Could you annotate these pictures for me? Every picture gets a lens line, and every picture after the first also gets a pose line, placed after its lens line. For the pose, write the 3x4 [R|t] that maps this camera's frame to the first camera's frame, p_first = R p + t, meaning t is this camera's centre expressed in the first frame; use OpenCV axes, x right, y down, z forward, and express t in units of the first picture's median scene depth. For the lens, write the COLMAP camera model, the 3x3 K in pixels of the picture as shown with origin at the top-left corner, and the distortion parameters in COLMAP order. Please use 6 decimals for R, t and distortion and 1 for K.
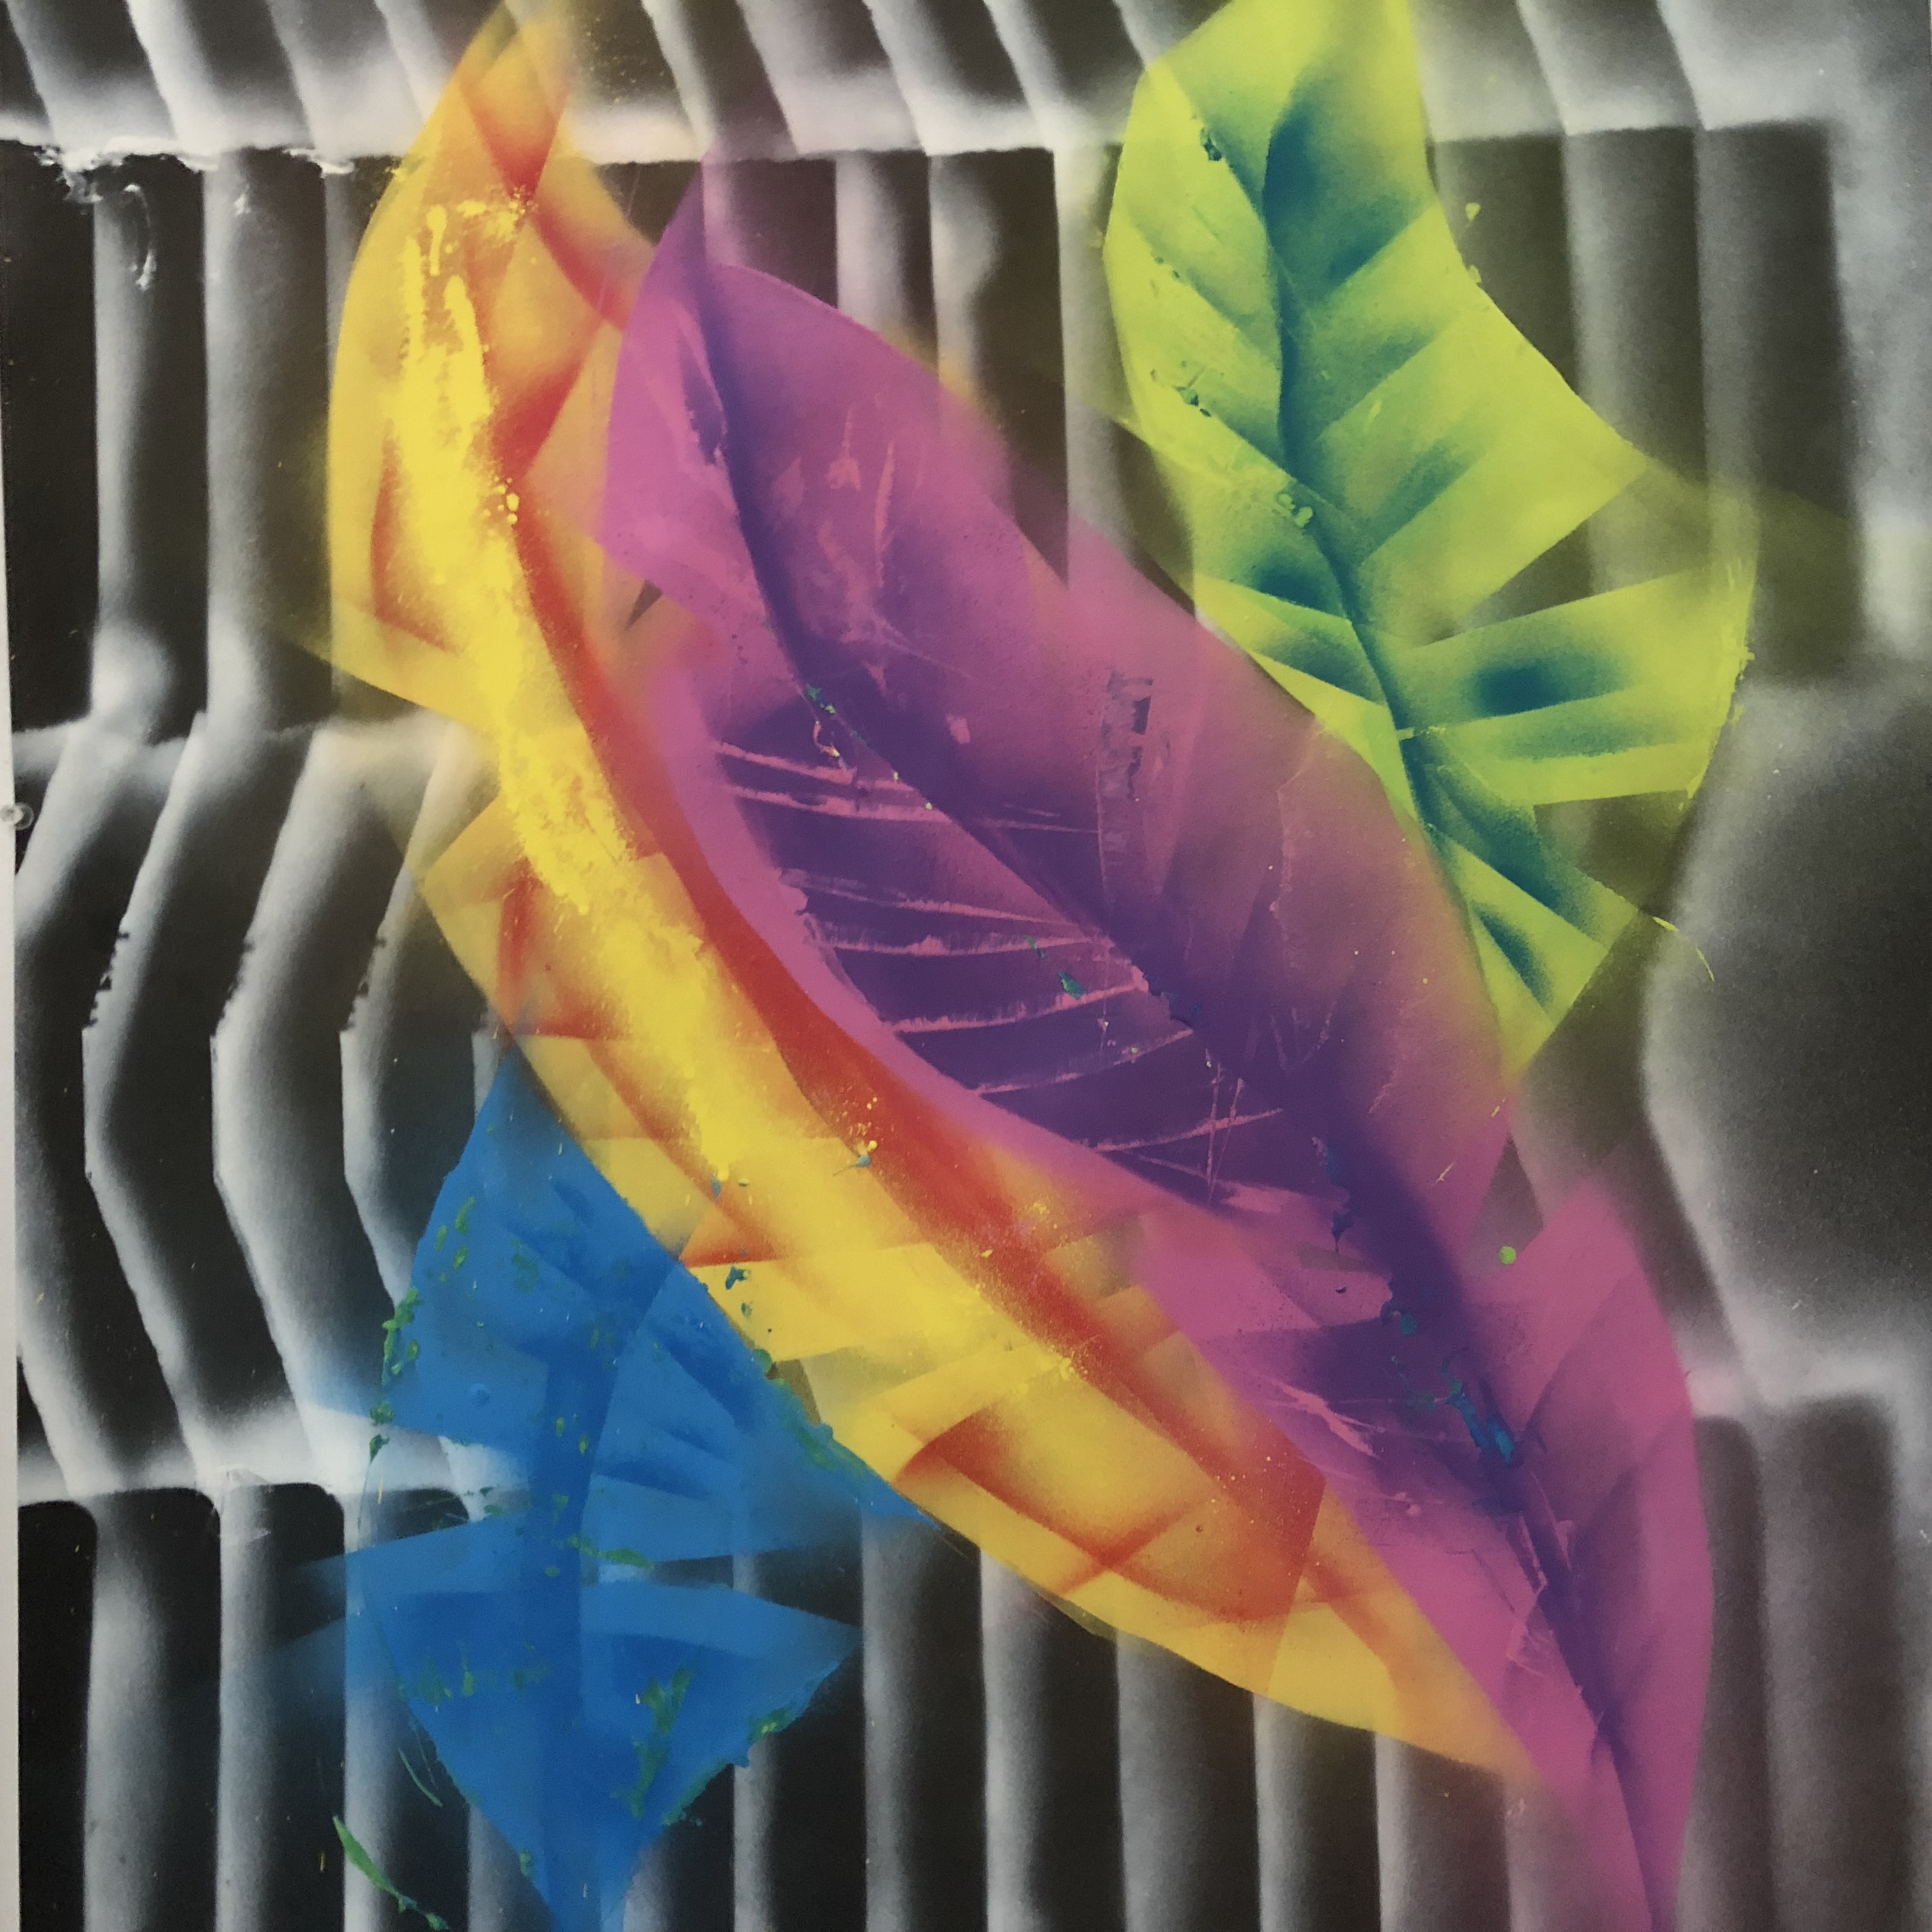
lens RADIAL K [[2093.6, 0, 964.4], [0, 2093.6, 966.7], [0, 0, 1]] dist [0.024079, 0.000000]
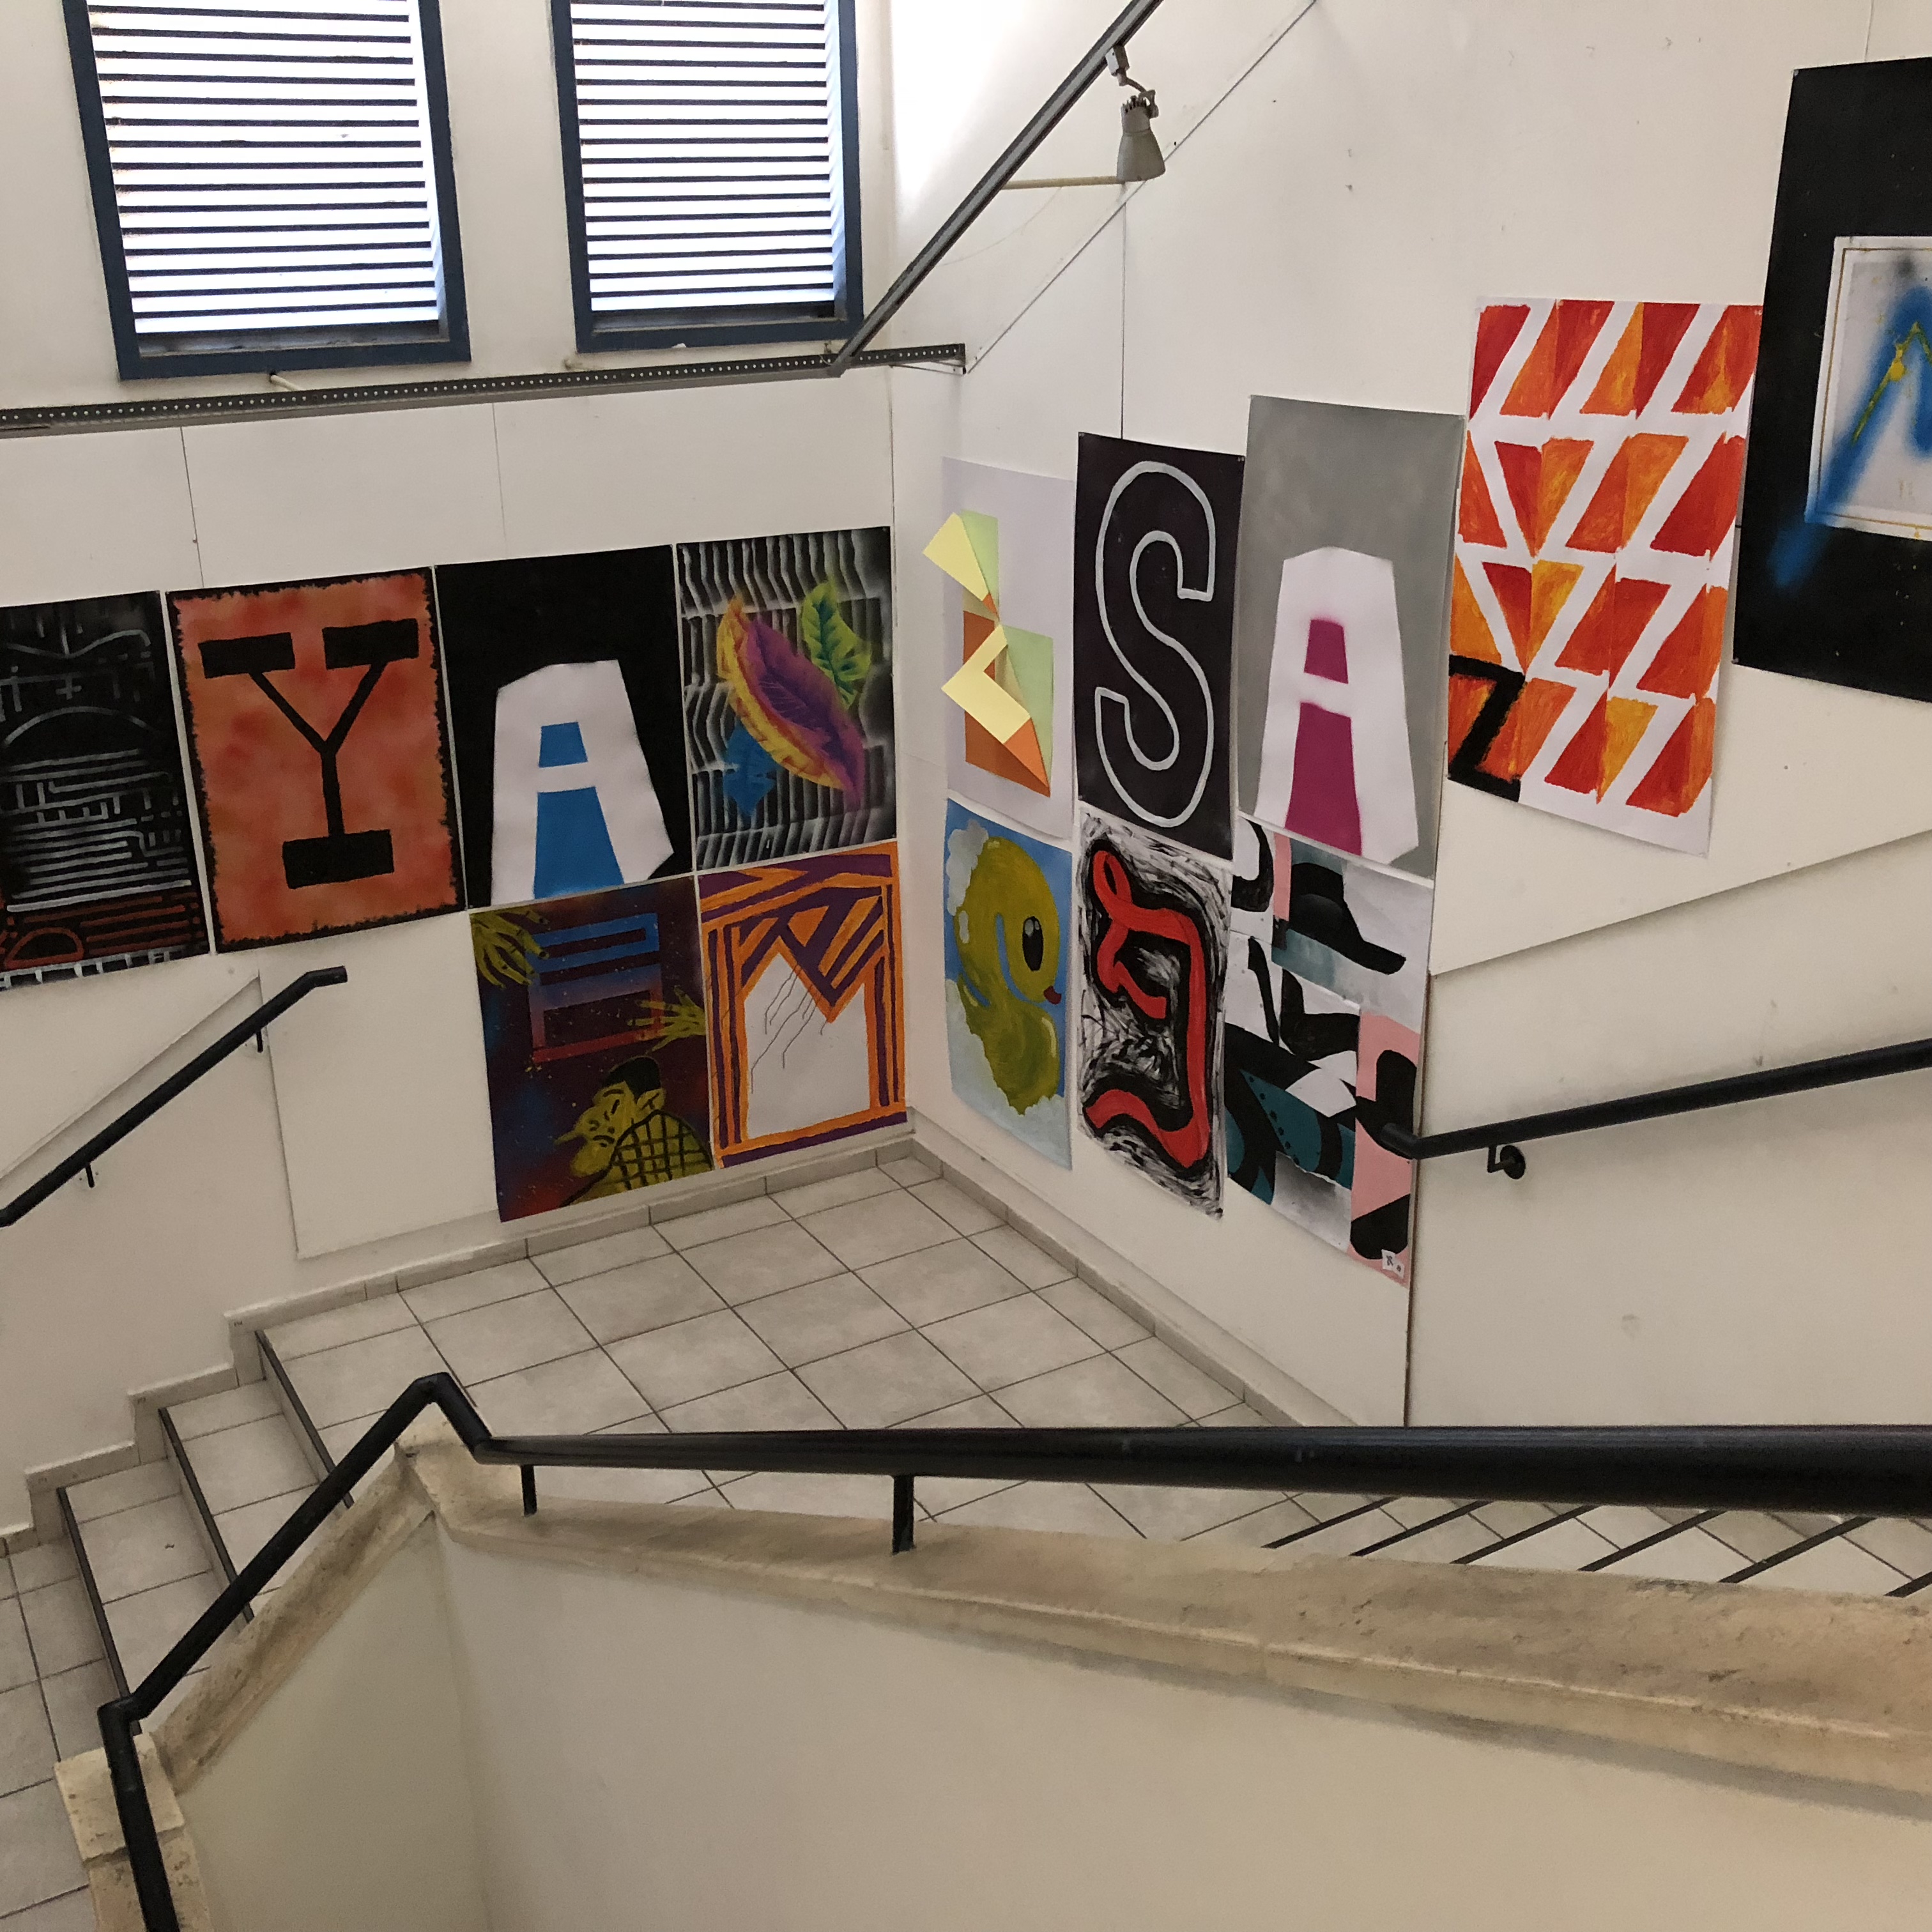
lens RADIAL K [[2093.6, 0, 967.6], [0, 2093.6, 970.0], [0, 0, 1]] dist [0.024079, 0.000000]
pose [[0.894748, -0.125322, 0.428626, -3.135561], [-0.040941, 0.932753, 0.358183, -2.081145], [-0.444690, -0.338032, 0.829449, -6.779086]]
